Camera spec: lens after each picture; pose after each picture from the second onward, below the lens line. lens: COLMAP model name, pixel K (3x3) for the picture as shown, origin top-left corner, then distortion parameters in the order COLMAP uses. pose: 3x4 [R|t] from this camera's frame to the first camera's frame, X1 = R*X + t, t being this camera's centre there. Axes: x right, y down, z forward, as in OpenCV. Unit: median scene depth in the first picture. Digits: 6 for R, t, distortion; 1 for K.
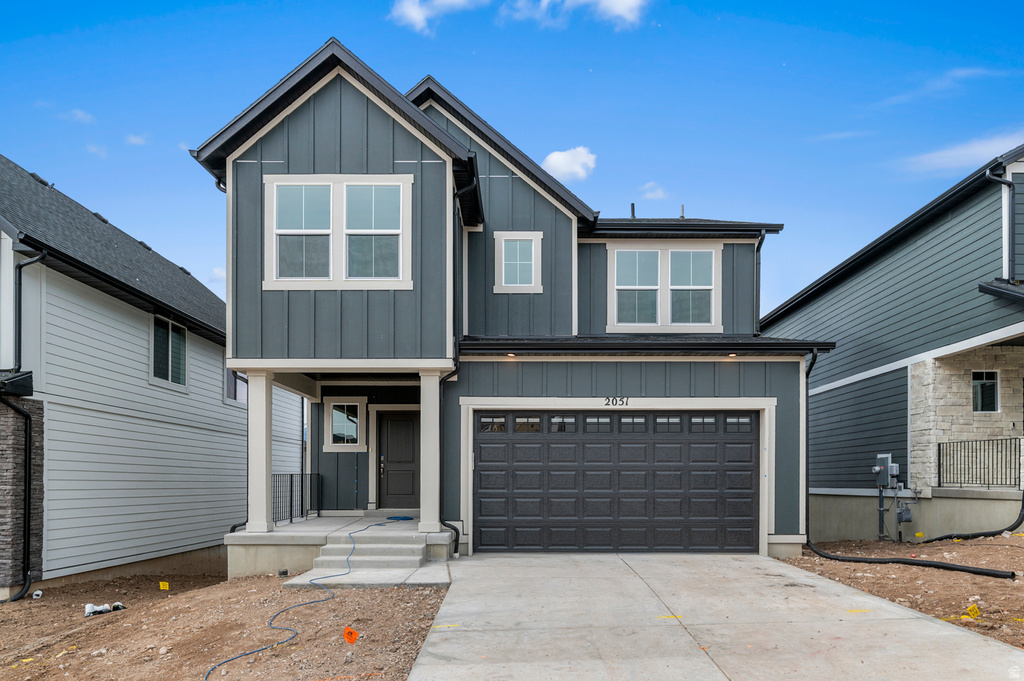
lens RADIAL K [[658.3, 0, 513.0], [0, 658.3, 394.7], [0, 0, 1]] dist [0.000408, -0.000634]
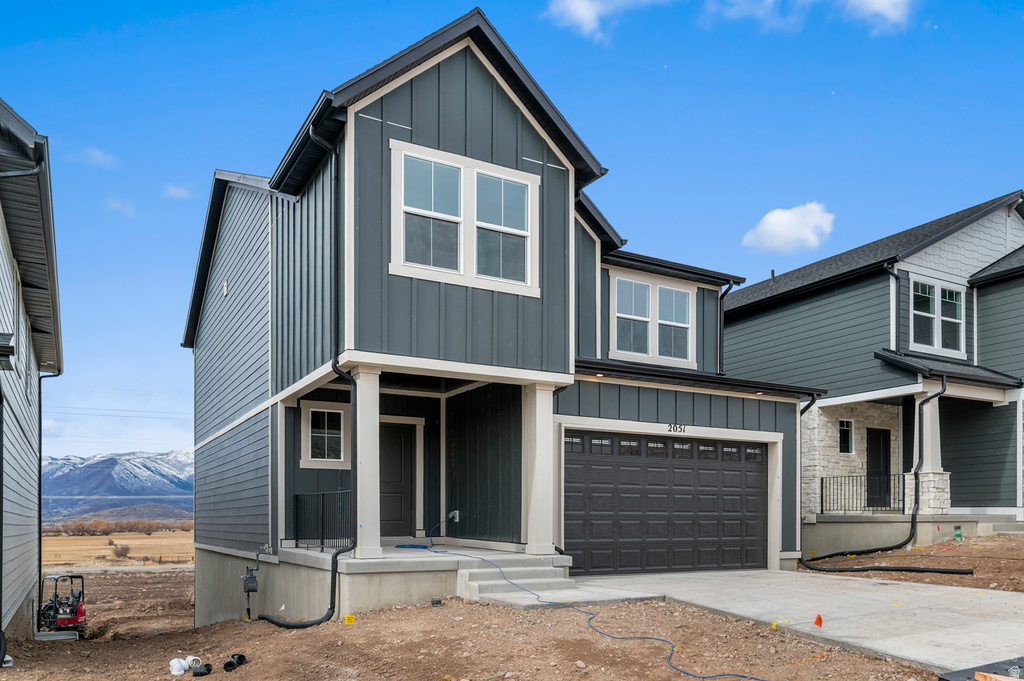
lens RADIAL K [[786.8, 0, 510.3], [0, 786.8, 411.2], [0, 0, 1]] dist [-0.005786, -0.002889]
pose [[0.869334, 0.068956, 0.489390, -0.688355], [-0.064352, 0.997582, -0.026249, 0.032996], [-0.490017, -0.008674, 0.871670, 0.033260]]
